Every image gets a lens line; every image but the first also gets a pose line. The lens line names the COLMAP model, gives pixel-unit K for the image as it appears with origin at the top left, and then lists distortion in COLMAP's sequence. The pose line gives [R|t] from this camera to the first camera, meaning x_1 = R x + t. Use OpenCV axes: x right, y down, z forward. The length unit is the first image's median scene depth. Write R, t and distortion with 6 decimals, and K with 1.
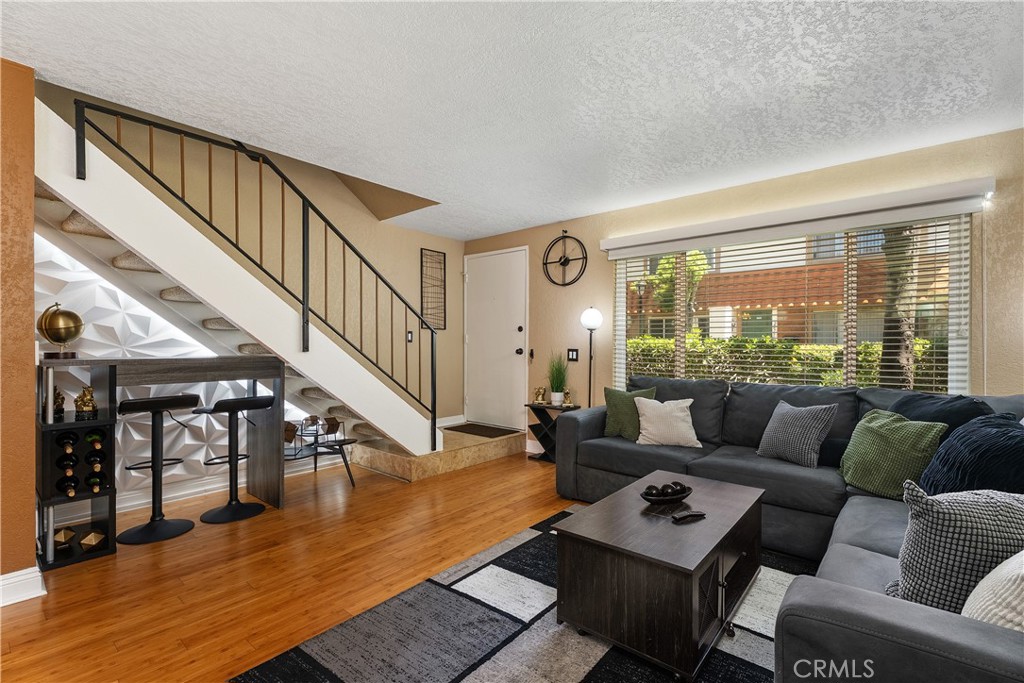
lens RADIAL K [[459.3, 0, 506.8], [0, 459.3, 347.1], [0, 0, 1]] dist [-0.005795, 0.001629]
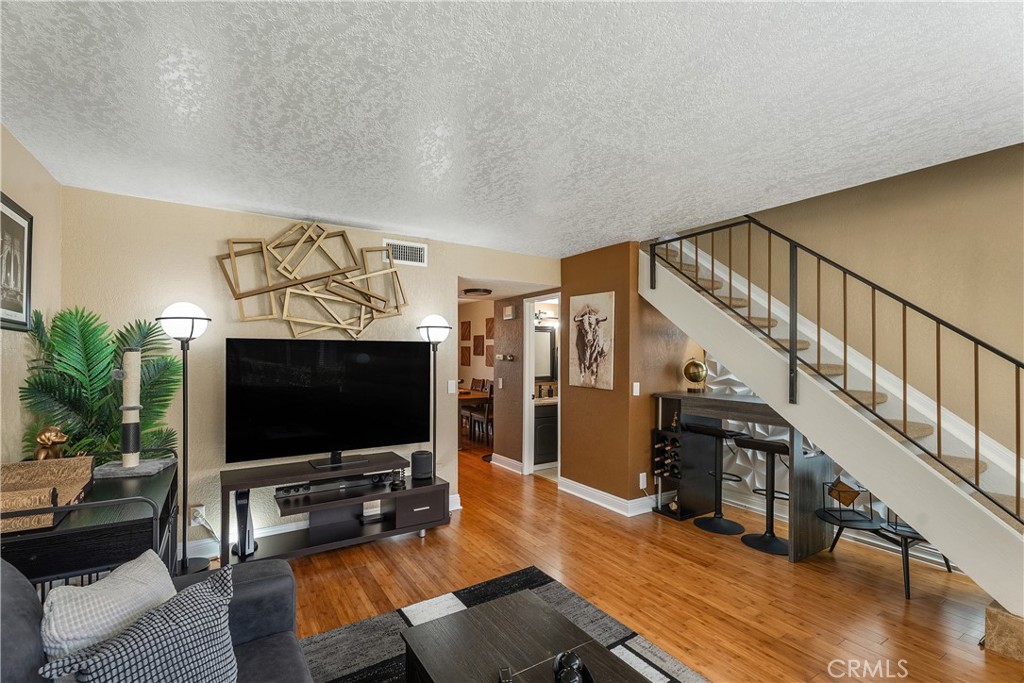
lens RADIAL K [[459.3, 0, 507.2], [0, 459.3, 351.4], [0, 0, 1]] dist [-0.005795, 0.001629]
pose [[-0.300193, -0.009616, -0.953830, 0.632907], [-0.010780, 0.999920, -0.006688, -0.082343], [0.953817, 0.008274, -0.300273, 0.719547]]
